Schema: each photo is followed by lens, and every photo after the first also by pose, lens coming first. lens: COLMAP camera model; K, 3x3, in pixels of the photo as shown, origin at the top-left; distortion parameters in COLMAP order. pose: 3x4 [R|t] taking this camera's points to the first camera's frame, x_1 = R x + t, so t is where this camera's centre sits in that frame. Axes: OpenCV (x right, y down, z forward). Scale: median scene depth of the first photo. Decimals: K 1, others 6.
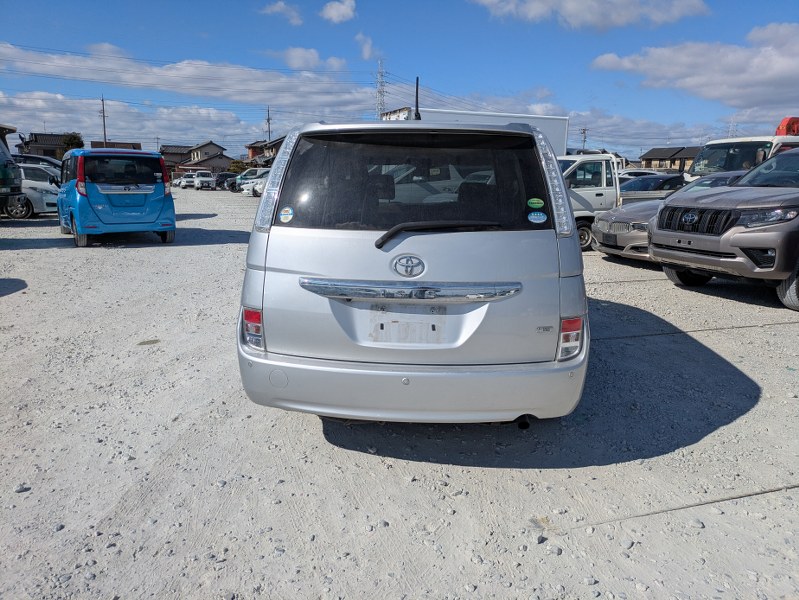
lens RADIAL K [[582.0, 0, 398.1], [0, 582.0, 301.5], [0, 0, 1]] dist [0.035936, -0.020717]
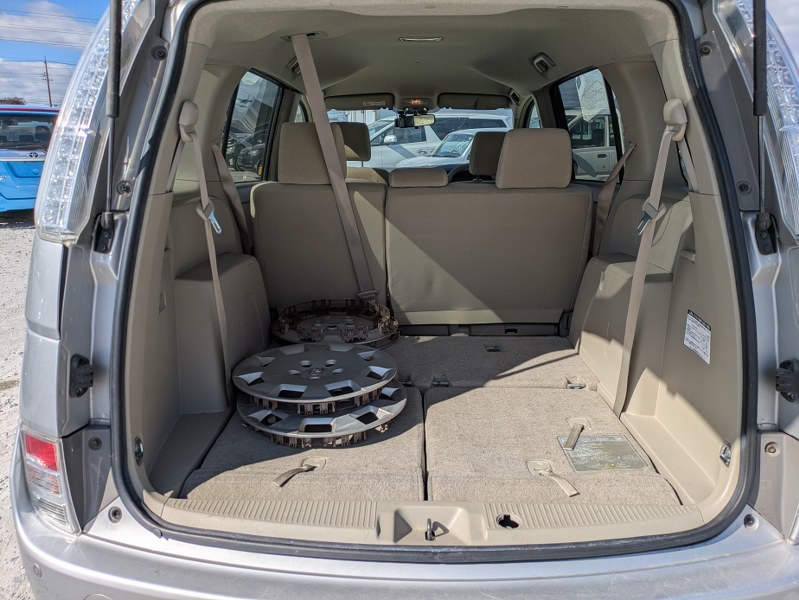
lens RADIAL K [[582.0, 0, 406.6], [0, 582.0, 294.8], [0, 0, 1]] dist [0.035936, -0.020717]
pose [[0.997482, -0.027226, 0.065489, -0.004574], [0.024327, 0.998706, 0.044661, -0.017835], [-0.066621, -0.042956, 0.996853, 0.112852]]
